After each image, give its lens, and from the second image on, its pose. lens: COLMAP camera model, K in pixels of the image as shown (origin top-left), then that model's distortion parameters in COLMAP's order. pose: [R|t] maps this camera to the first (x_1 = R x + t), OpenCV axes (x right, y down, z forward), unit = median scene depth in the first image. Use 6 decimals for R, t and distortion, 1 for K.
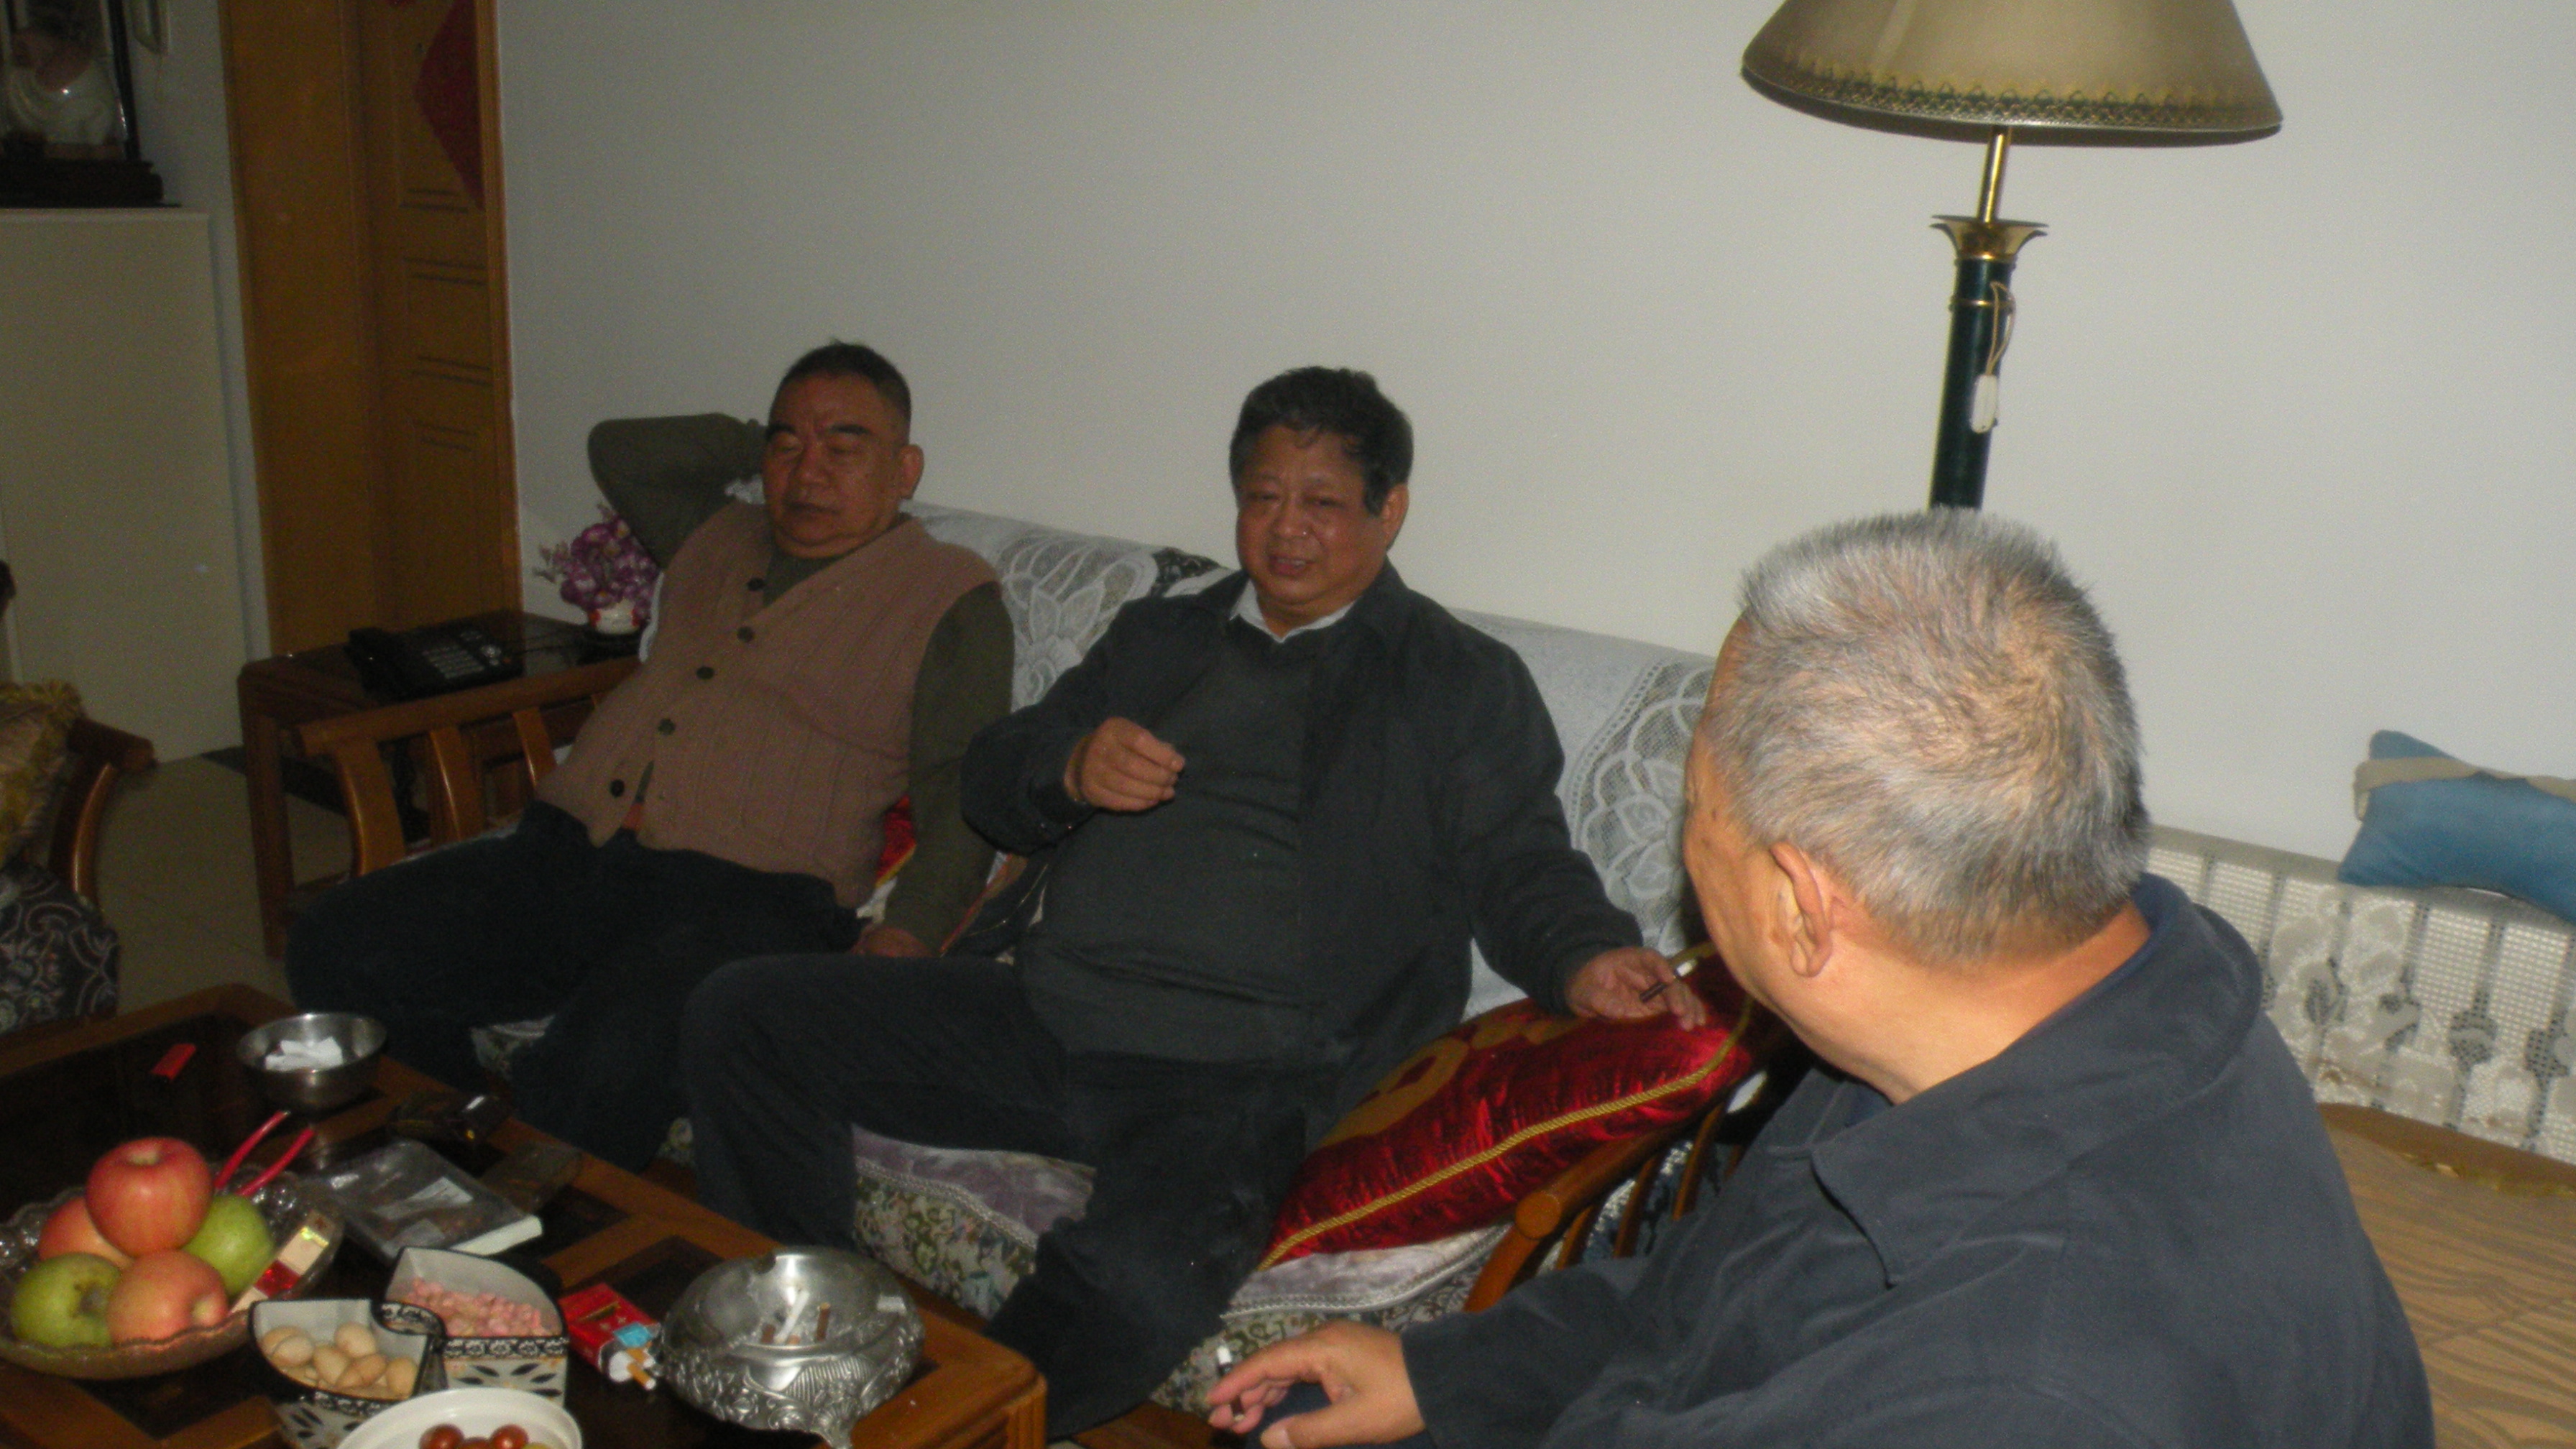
lens RADIAL K [[2086.5, 0, 1288.0], [0, 2086.5, 724.5], [0, 0, 1]] dist [-0.146285, 0.114632]
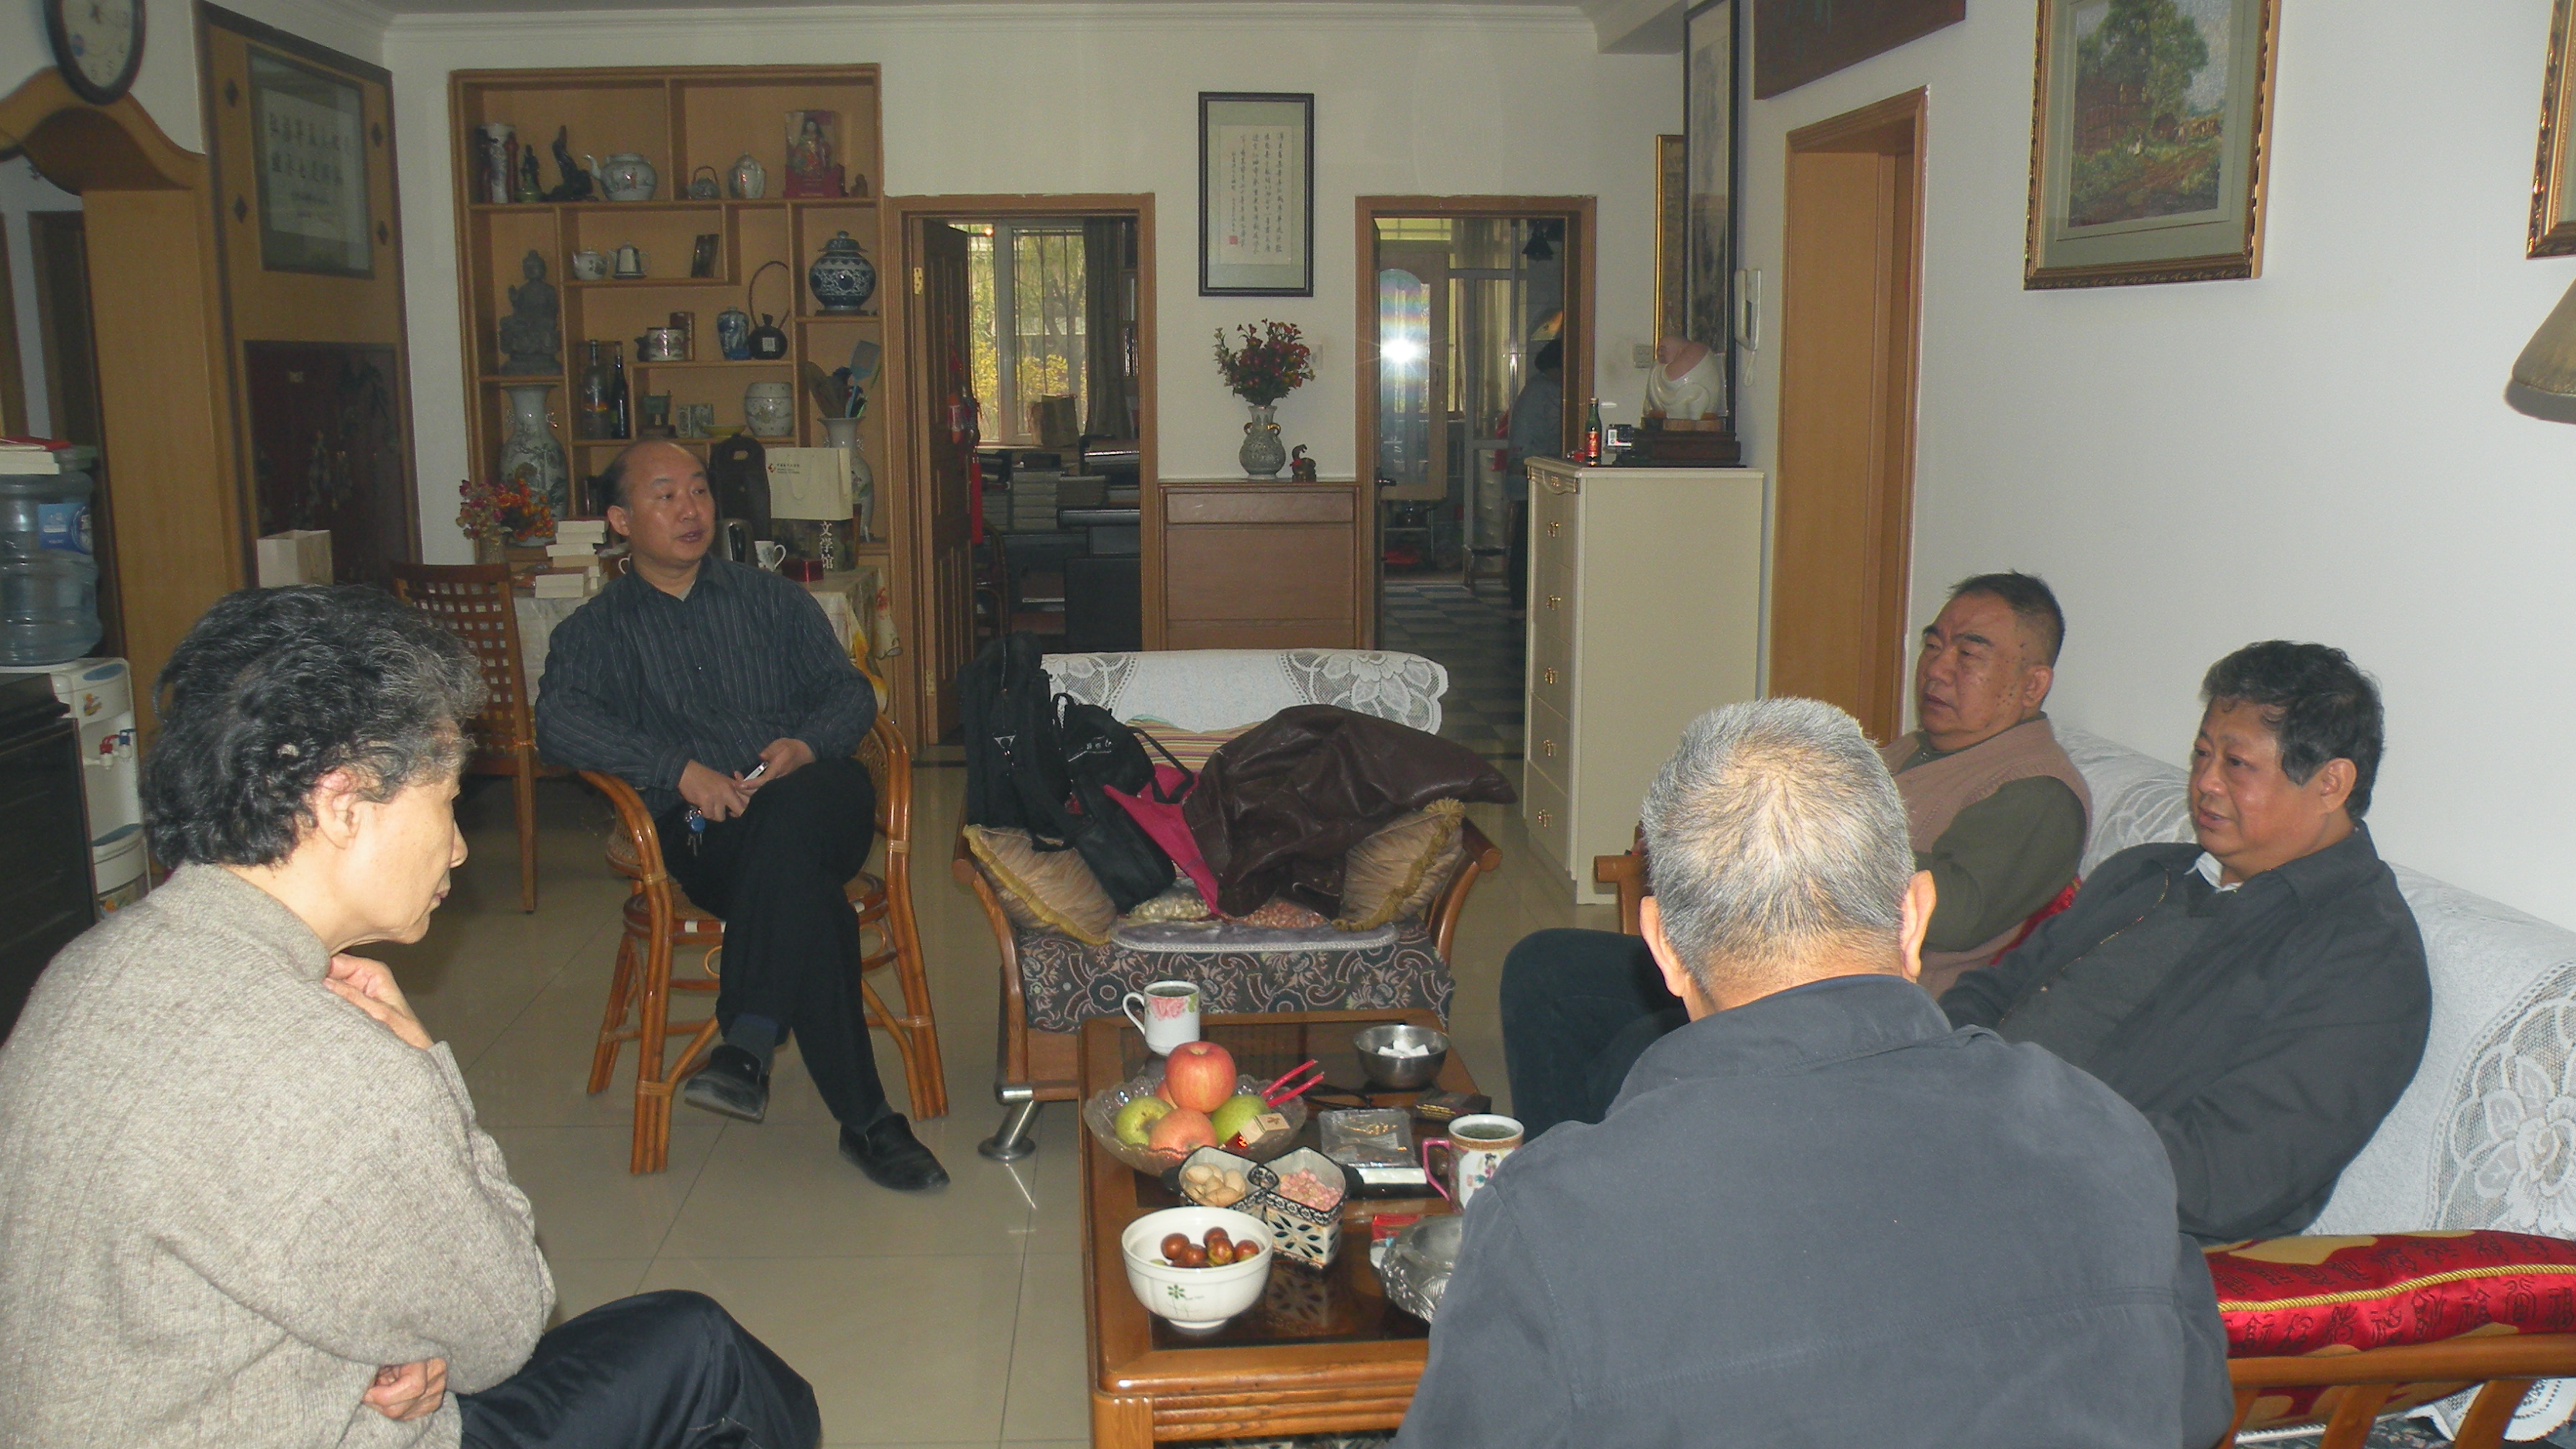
lens RADIAL K [[2086.5, 0, 1288.0], [0, 2086.5, 724.5], [0, 0, 1]] dist [-0.146285, 0.114632]
pose [[0.636240, 0.086351, -0.766644, 0.501459], [-0.177743, 0.983391, -0.036745, 0.001362], [0.750737, 0.159644, 0.641021, -0.050157]]
